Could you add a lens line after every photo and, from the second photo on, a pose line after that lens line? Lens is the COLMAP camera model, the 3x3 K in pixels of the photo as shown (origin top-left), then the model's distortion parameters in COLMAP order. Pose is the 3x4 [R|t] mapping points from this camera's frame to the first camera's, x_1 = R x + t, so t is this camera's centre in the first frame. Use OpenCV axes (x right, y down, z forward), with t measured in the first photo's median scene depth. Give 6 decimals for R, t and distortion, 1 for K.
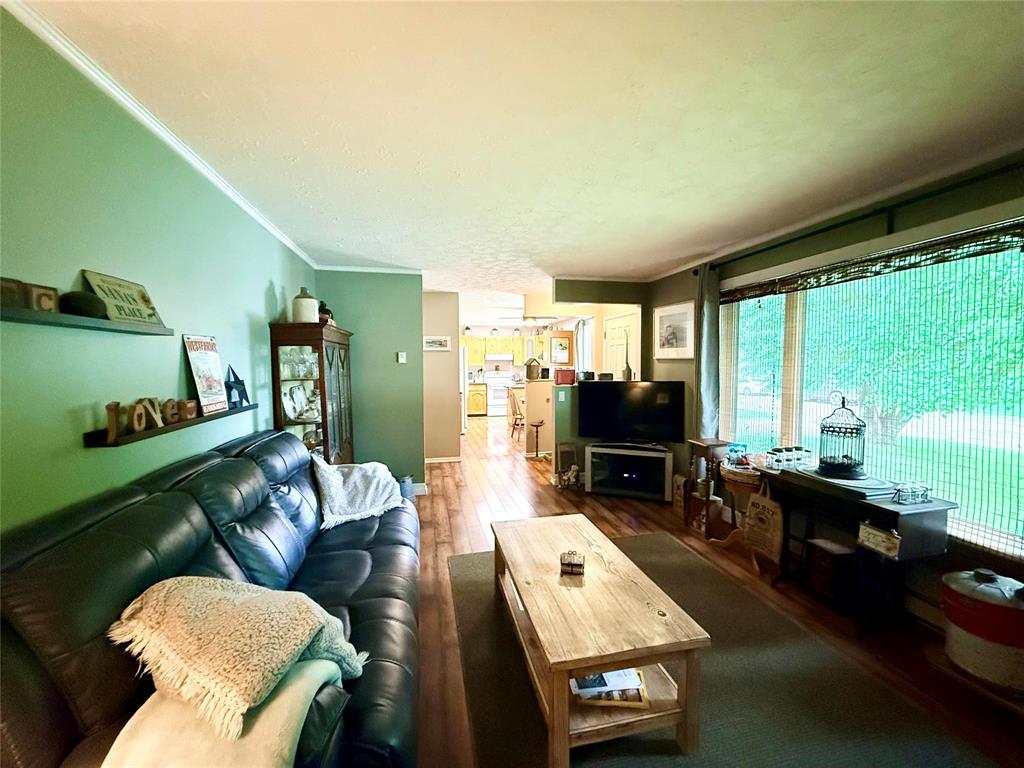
lens RADIAL K [[407.5, 0, 515.1], [0, 407.5, 387.4], [0, 0, 1]] dist [0.001659, 0.000203]
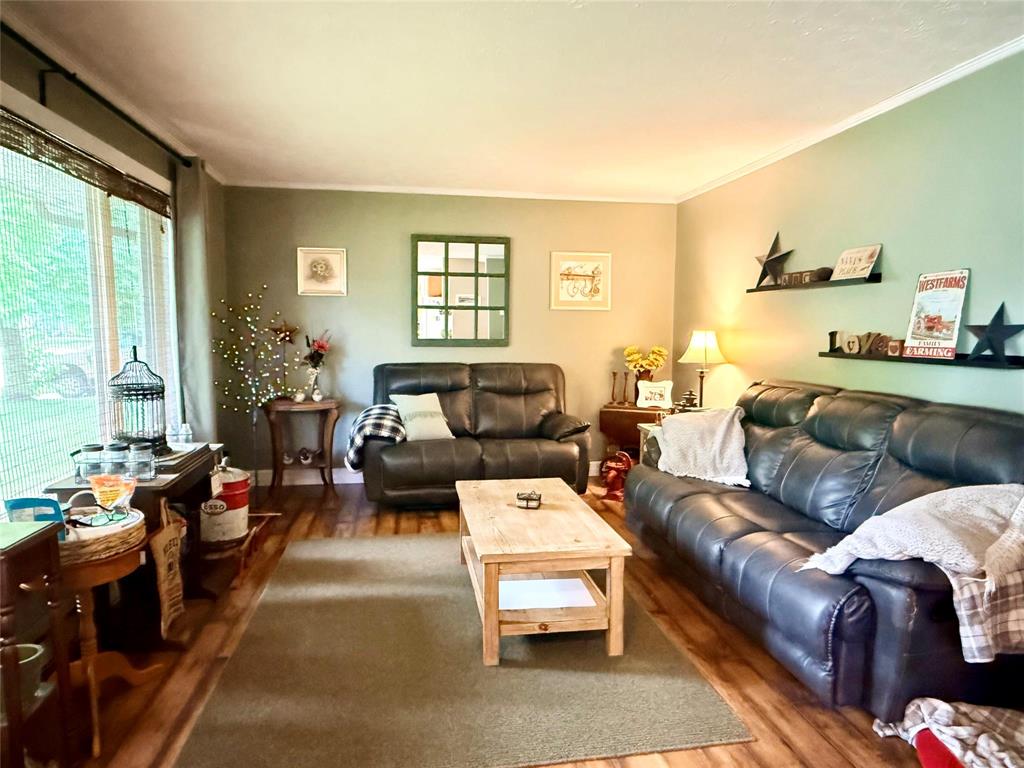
lens RADIAL K [[652.8, 0, 512.0], [0, 652.8, 385.3], [0, 0, 1]] dist [0.024549, 0.001880]
pose [[-0.999003, -0.000714, 0.044643, 0.087089], [0.004889, 0.992110, 0.125272, -0.056237], [-0.044380, 0.125366, -0.991117, 2.474095]]
